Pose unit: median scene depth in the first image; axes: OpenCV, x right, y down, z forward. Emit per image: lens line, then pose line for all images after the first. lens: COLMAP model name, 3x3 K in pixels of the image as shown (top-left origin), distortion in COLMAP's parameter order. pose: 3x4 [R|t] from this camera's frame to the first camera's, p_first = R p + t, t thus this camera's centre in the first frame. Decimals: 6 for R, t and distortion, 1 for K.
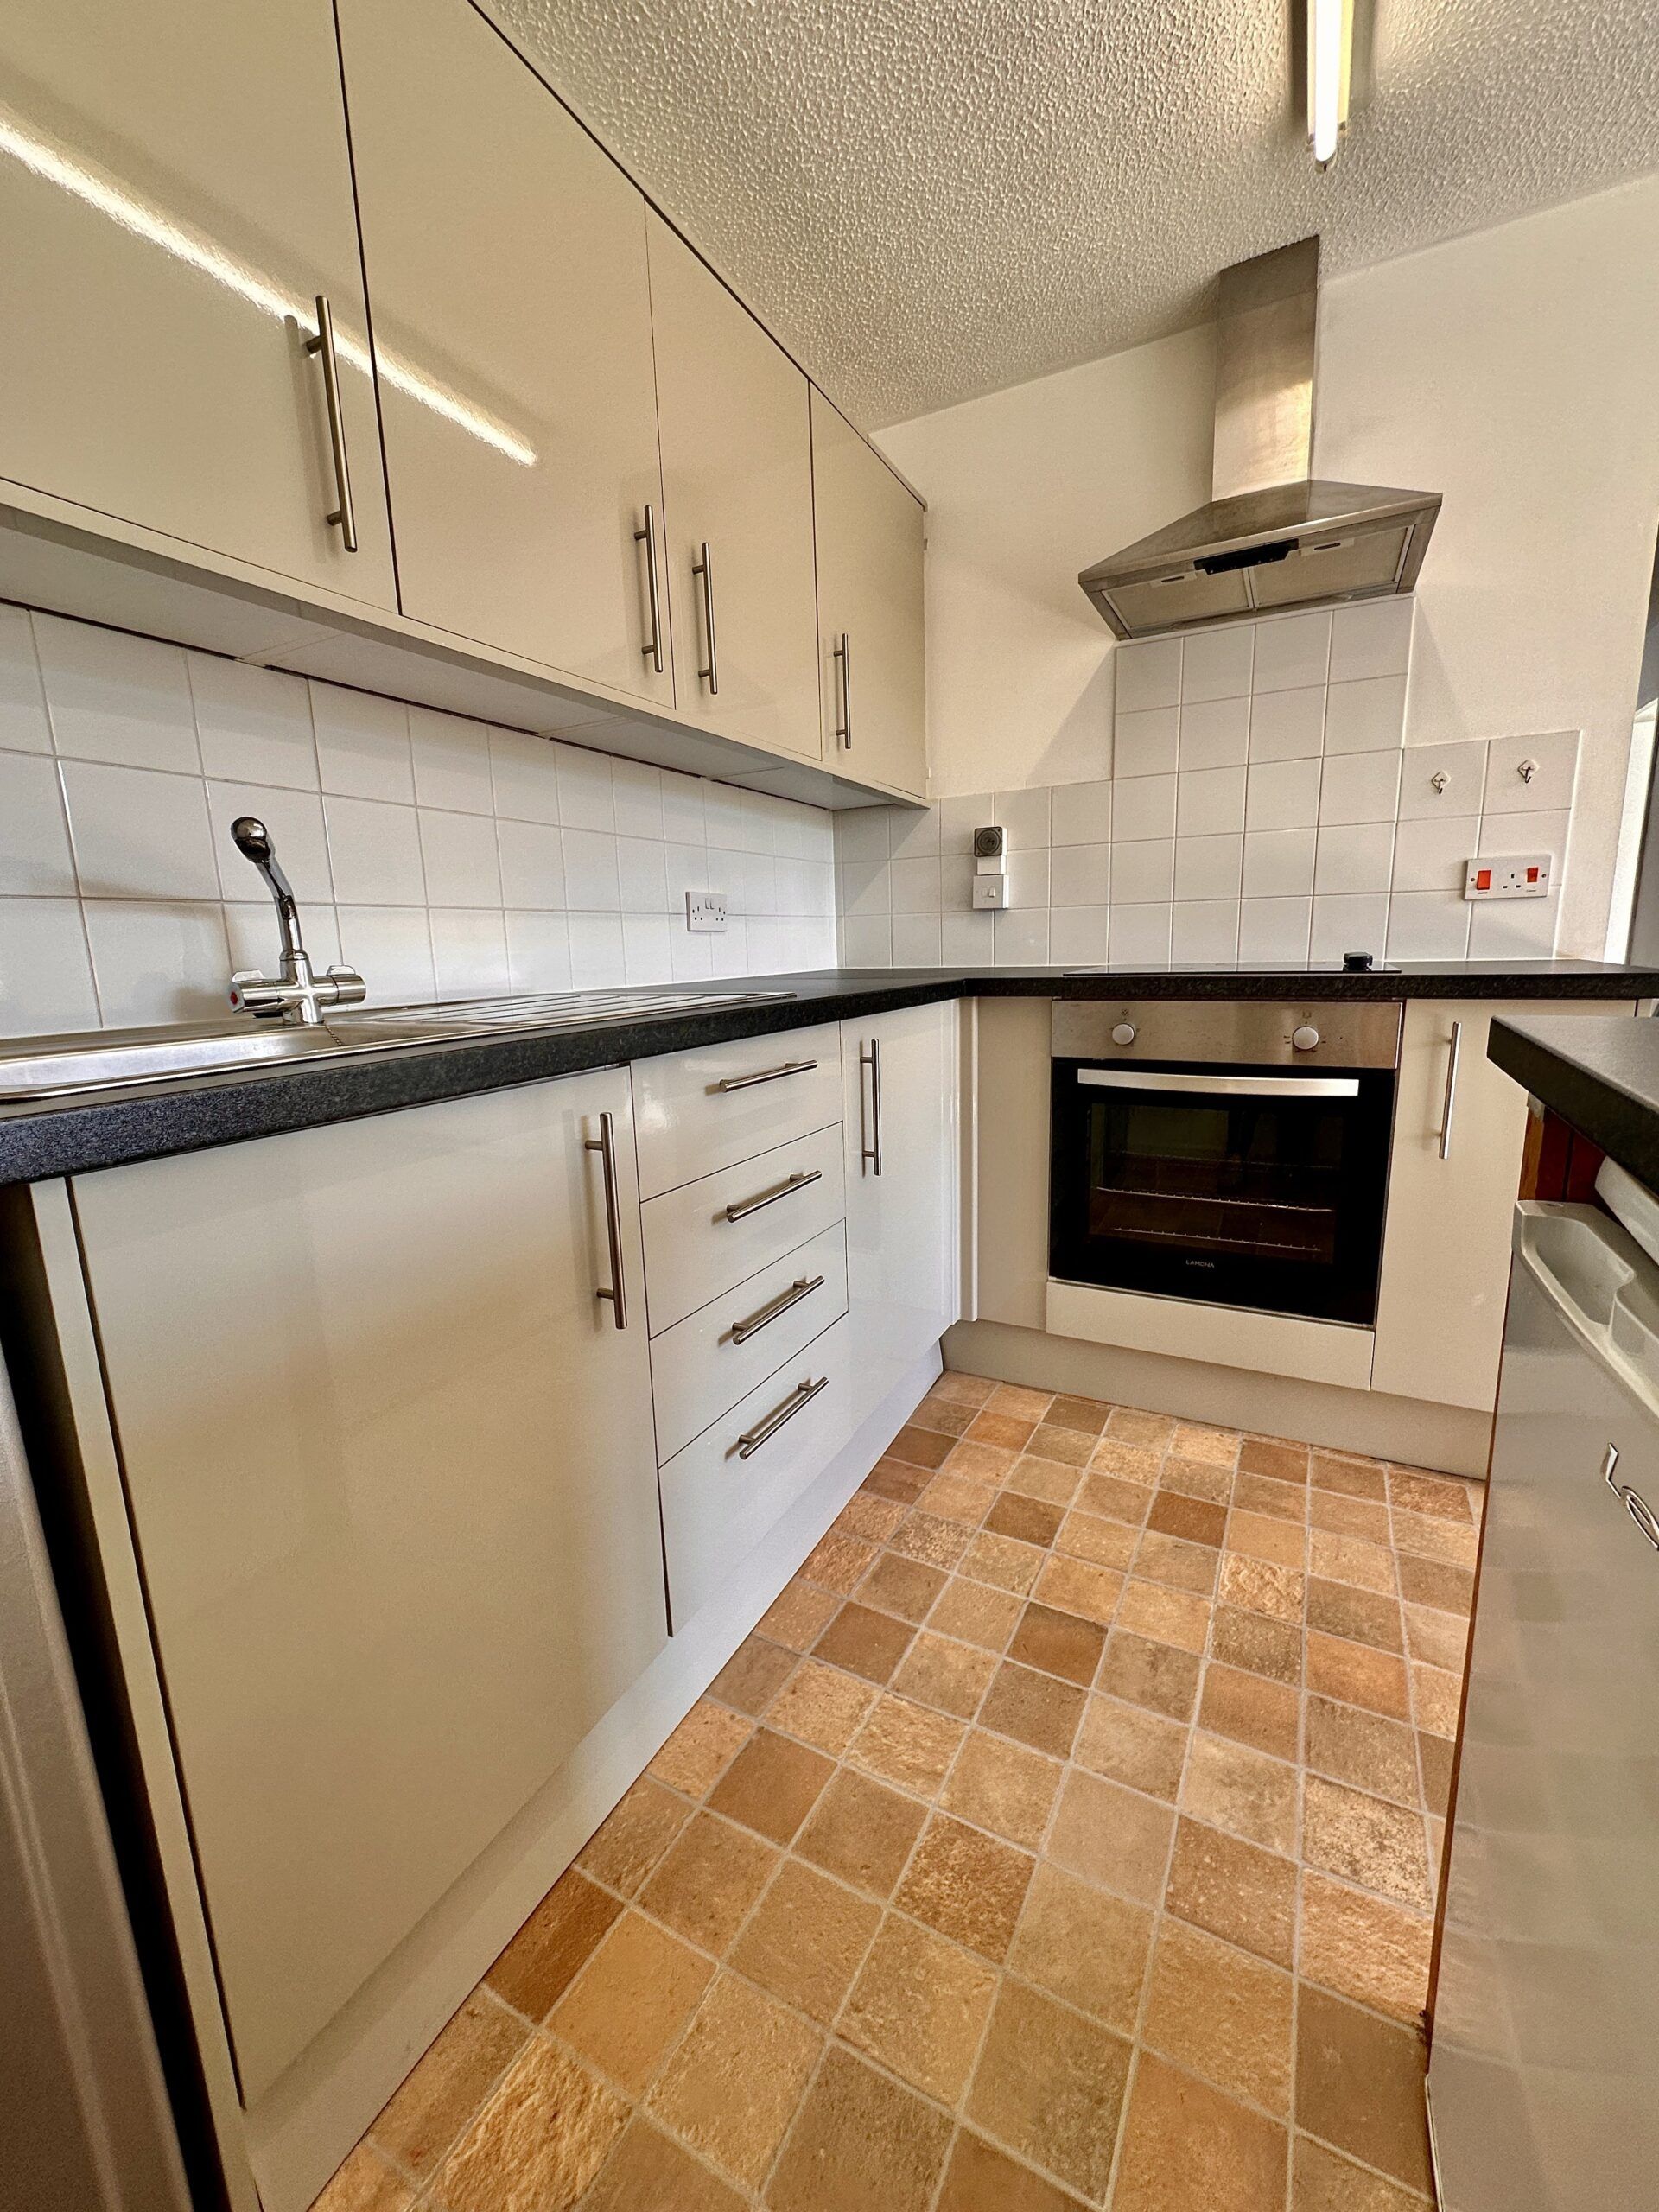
lens RADIAL K [[878.6, 0, 829.5], [0, 878.6, 1106.0], [0, 0, 1]] dist [-0.004291, 0.000001]
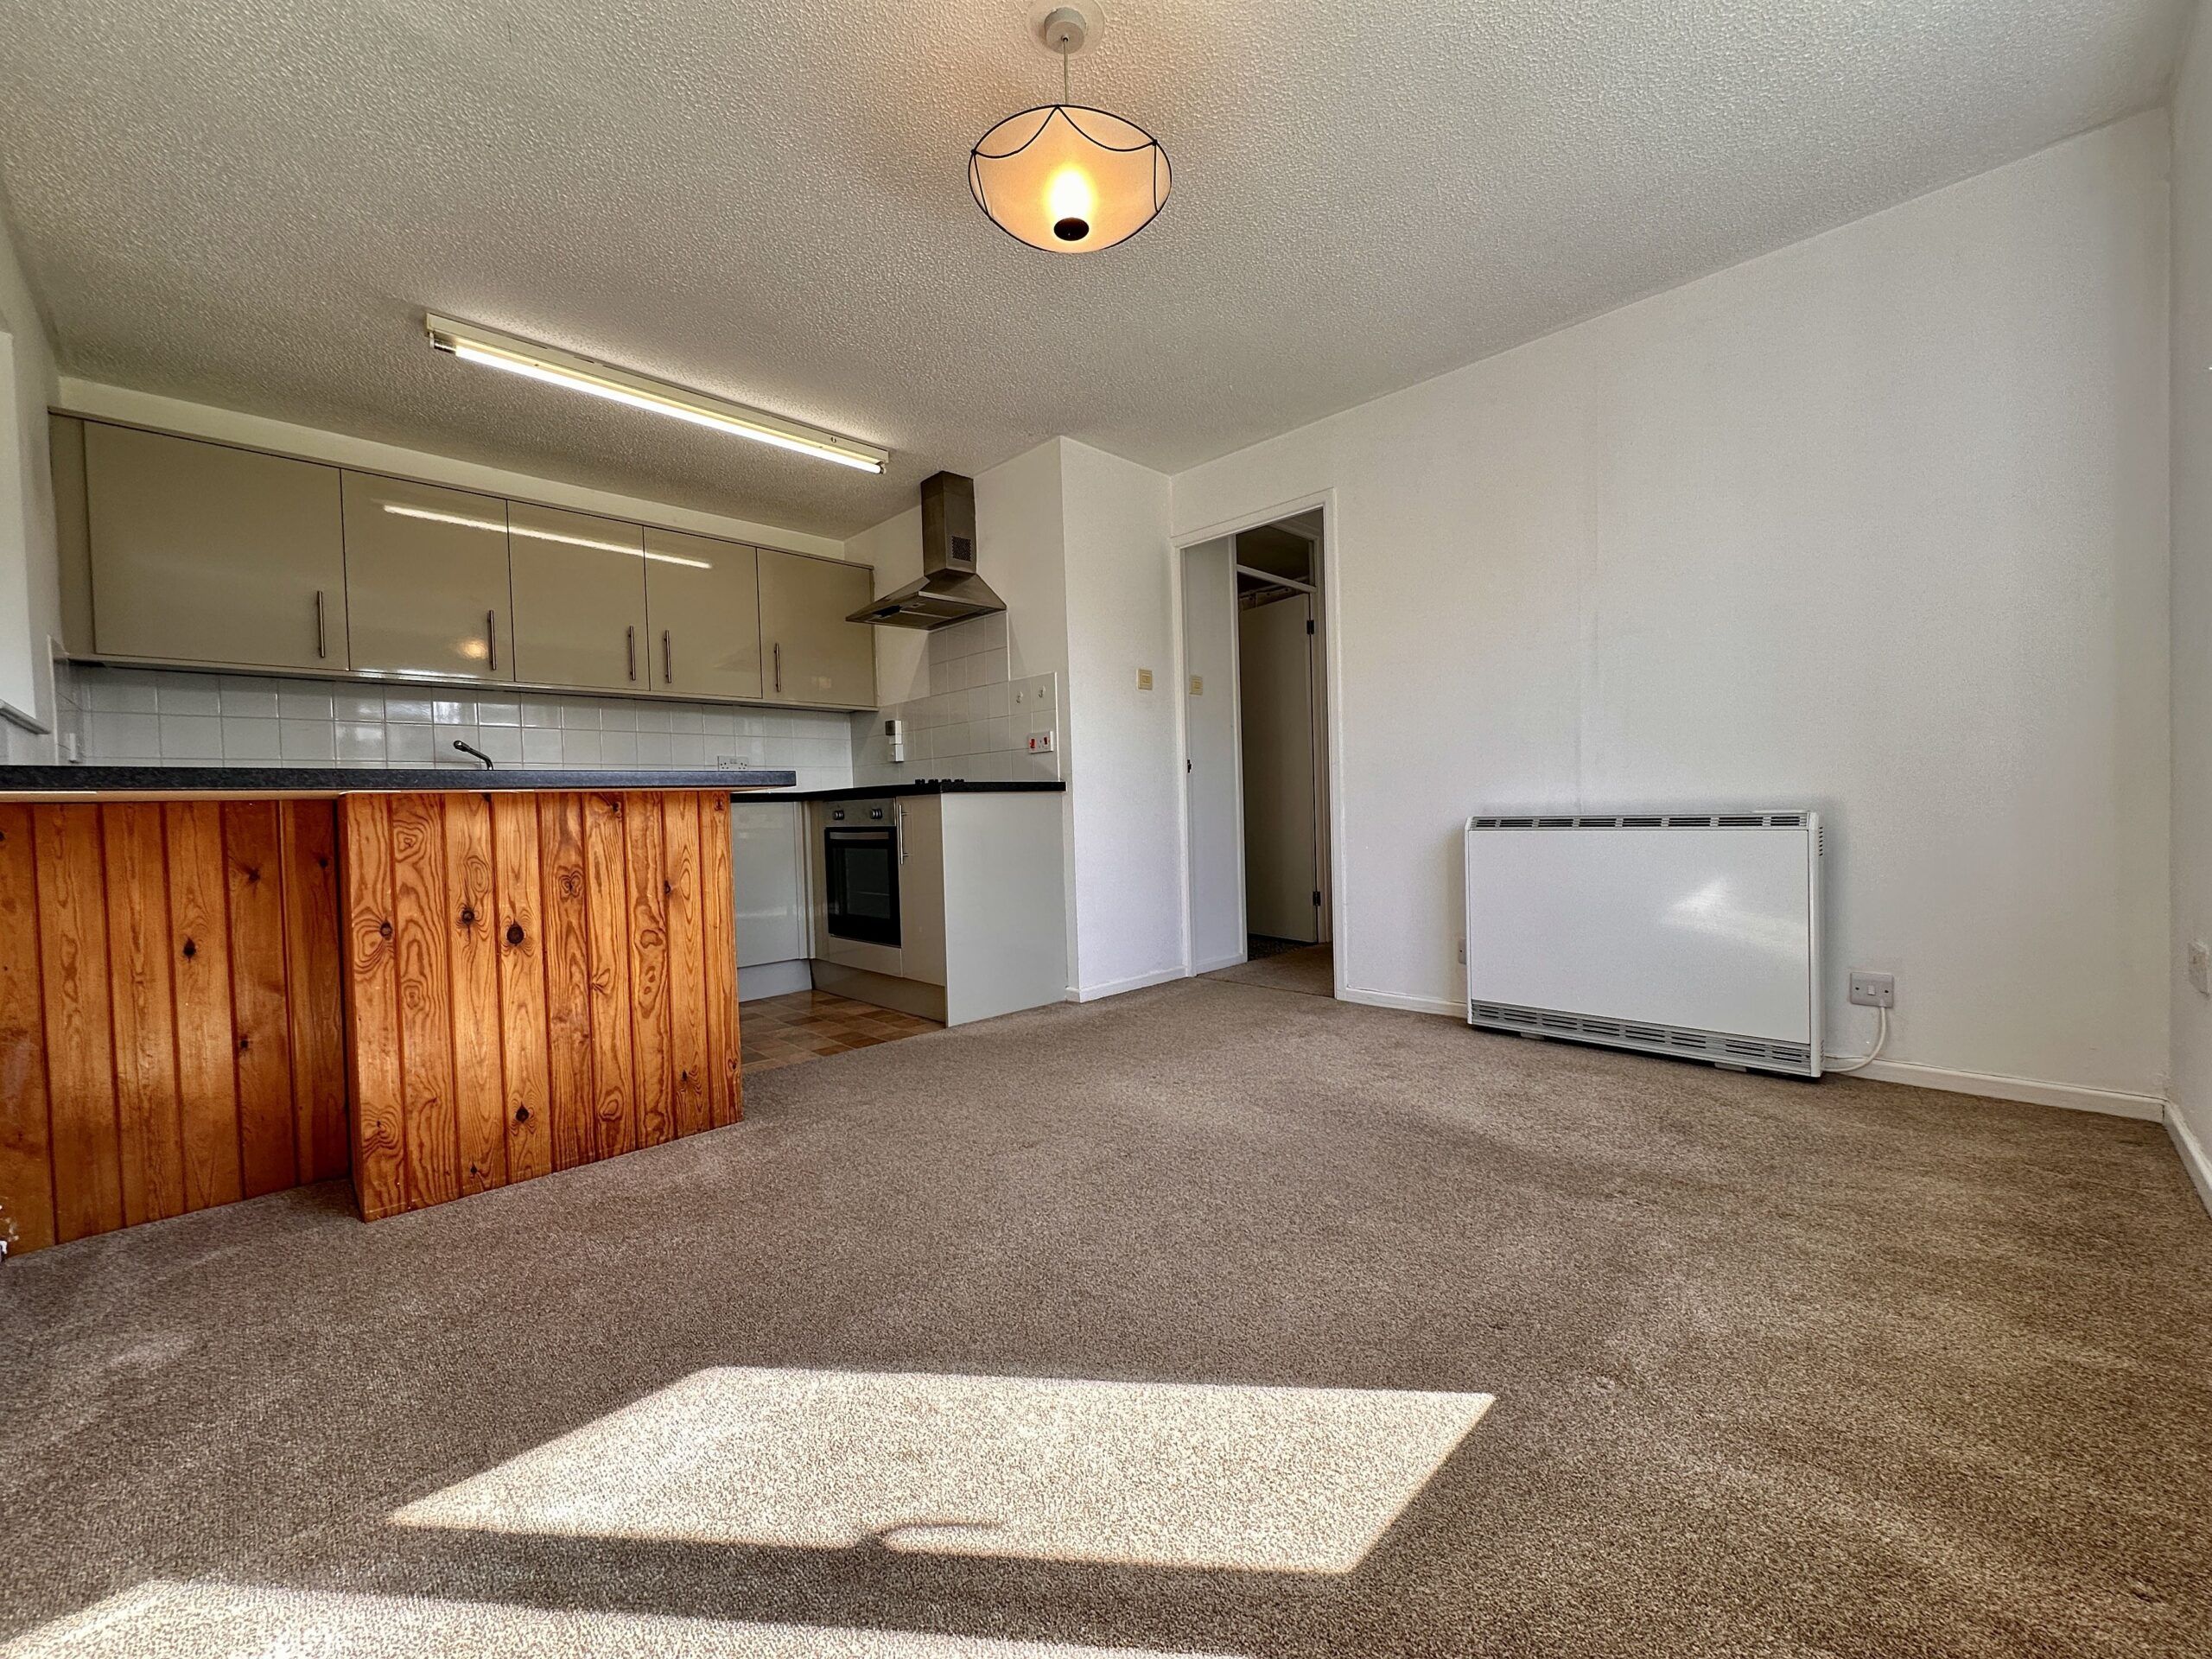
lens RADIAL K [[878.6, 0, 1106.0], [0, 878.6, 829.5], [0, 0, 1]] dist [-0.004291, 0.000001]
pose [[0.958501, 0.008947, -0.284950, 1.520543], [-0.051423, 0.988539, -0.141937, 0.219525], [0.280415, 0.150700, 0.947975, -0.856484]]
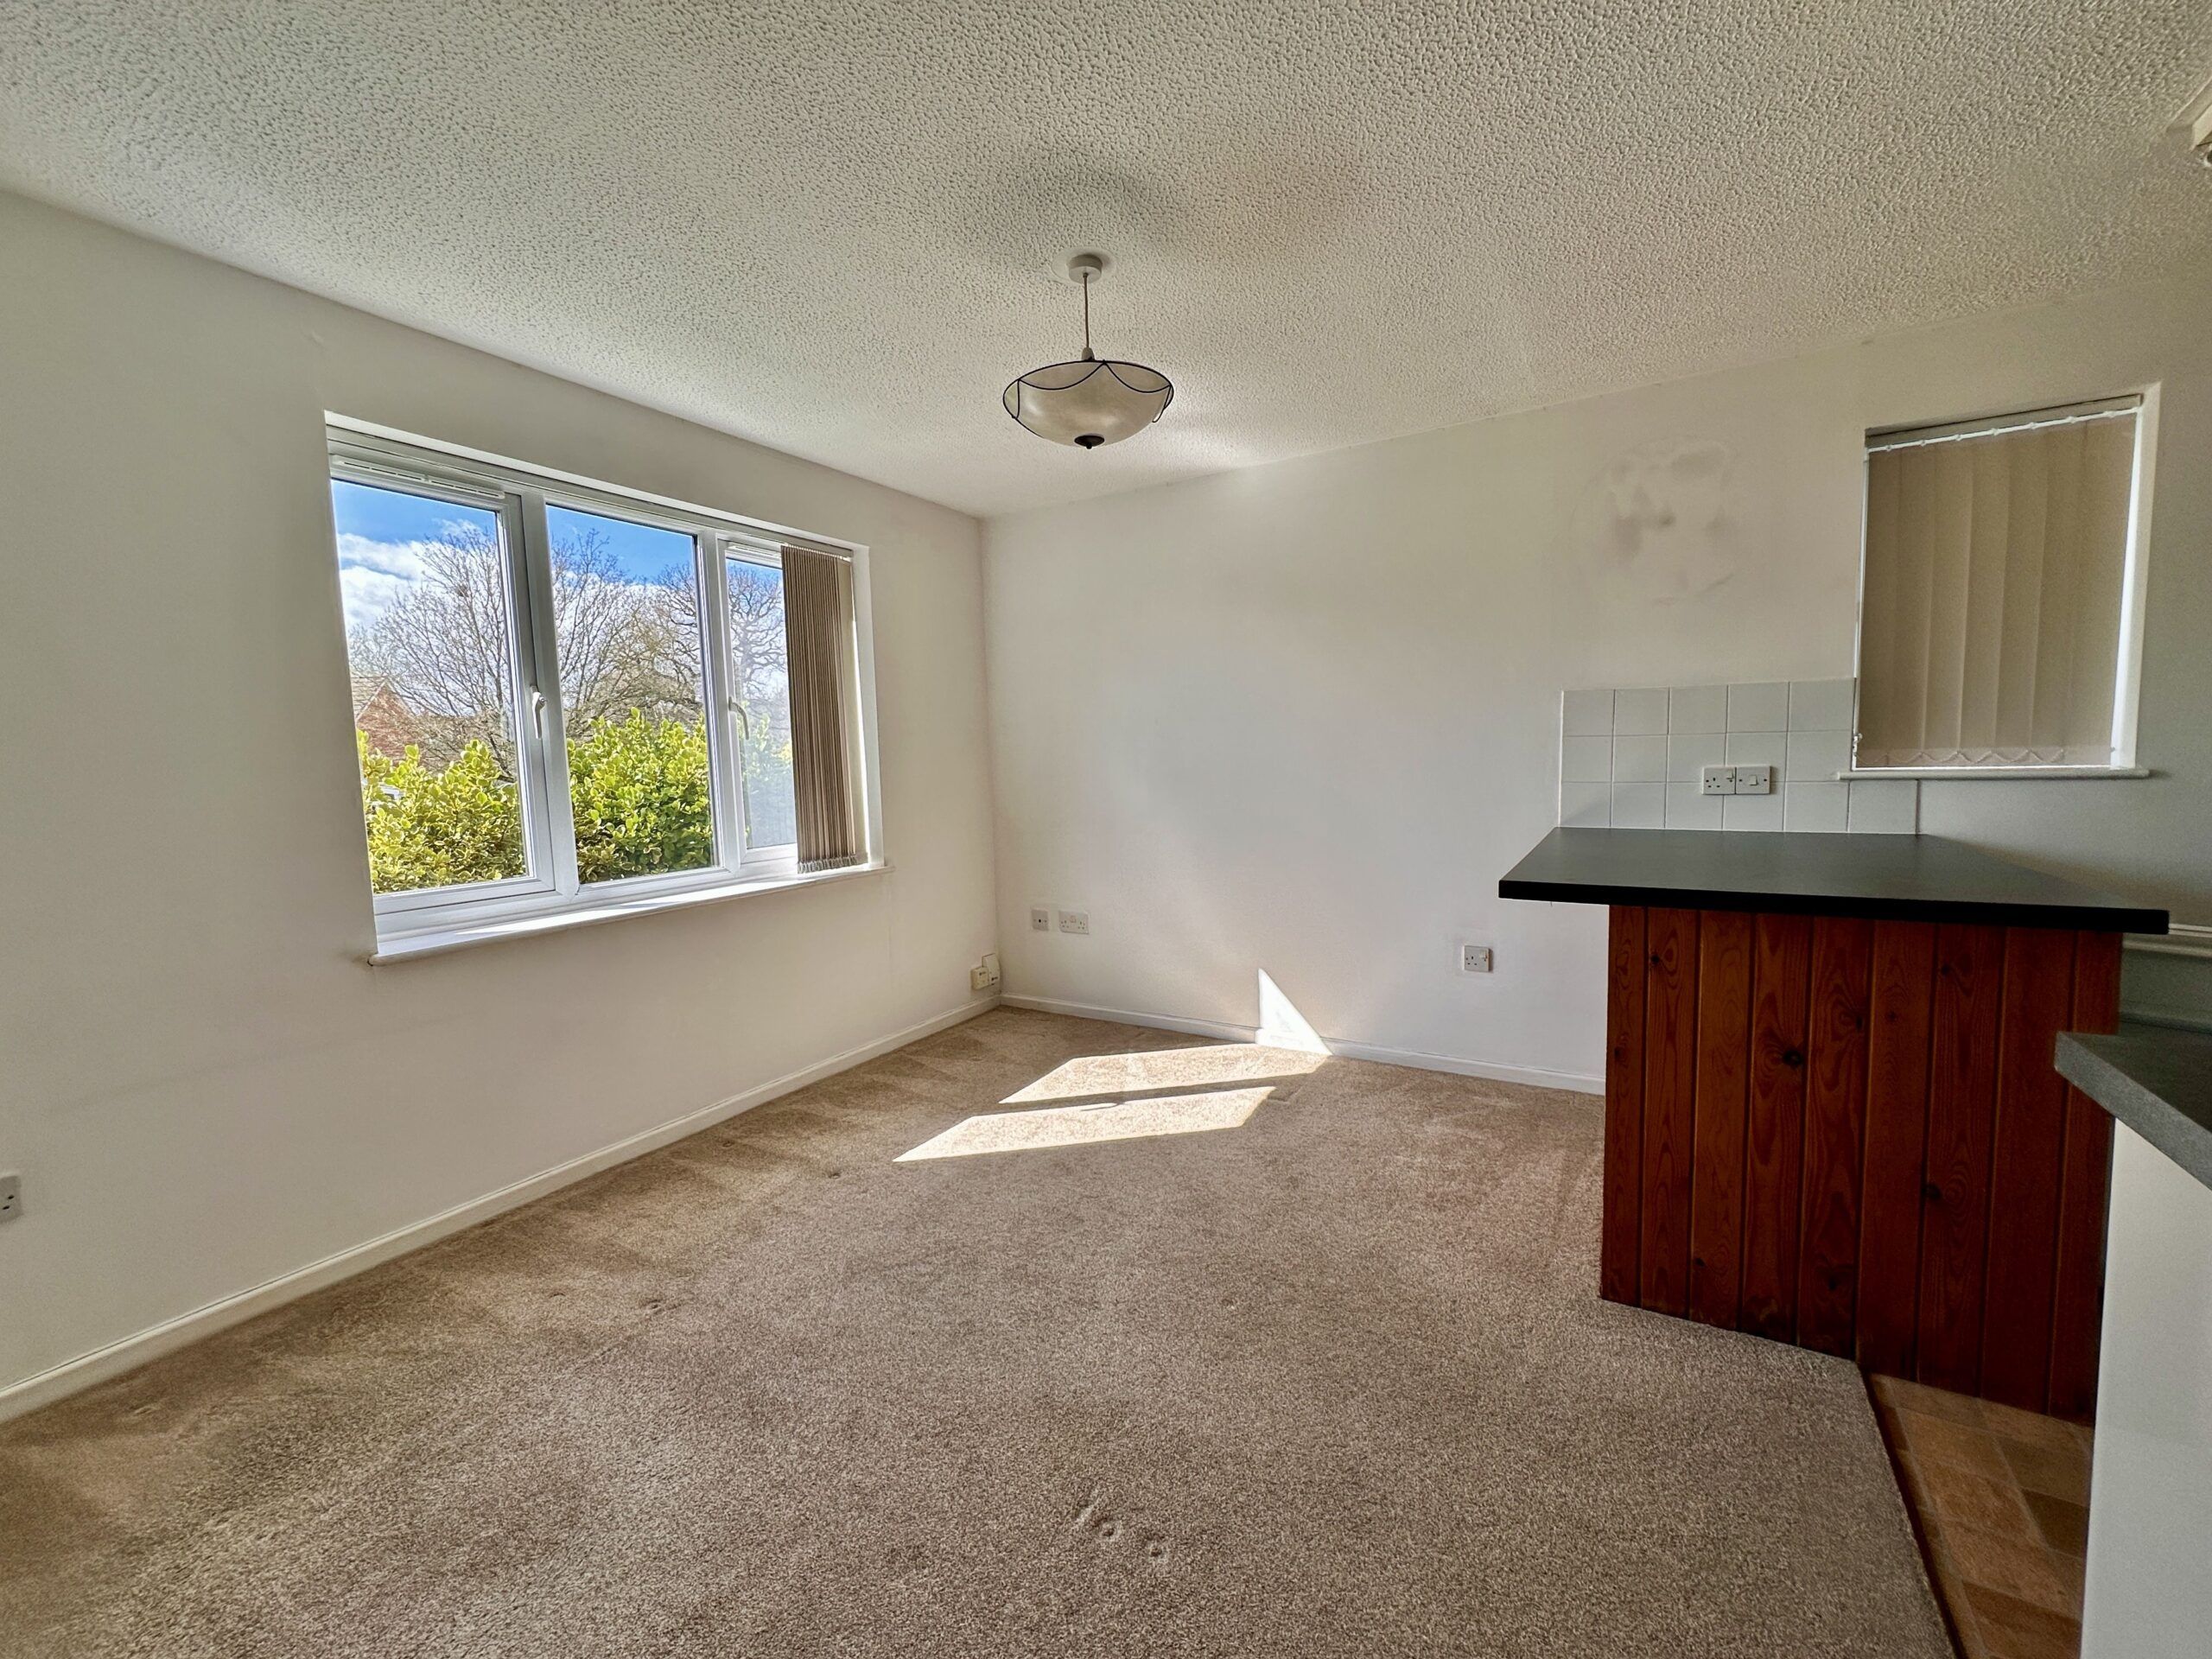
lens RADIAL K [[883.9, 0, 1106.0], [0, 883.9, 829.5], [0, 0, 1]] dist [-0.006232, -0.000144]
pose [[-0.997110, 0.061069, 0.045200, 1.159207], [0.070784, 0.962852, 0.260589, -0.362422], [-0.027606, 0.263035, -0.964391, 1.135913]]
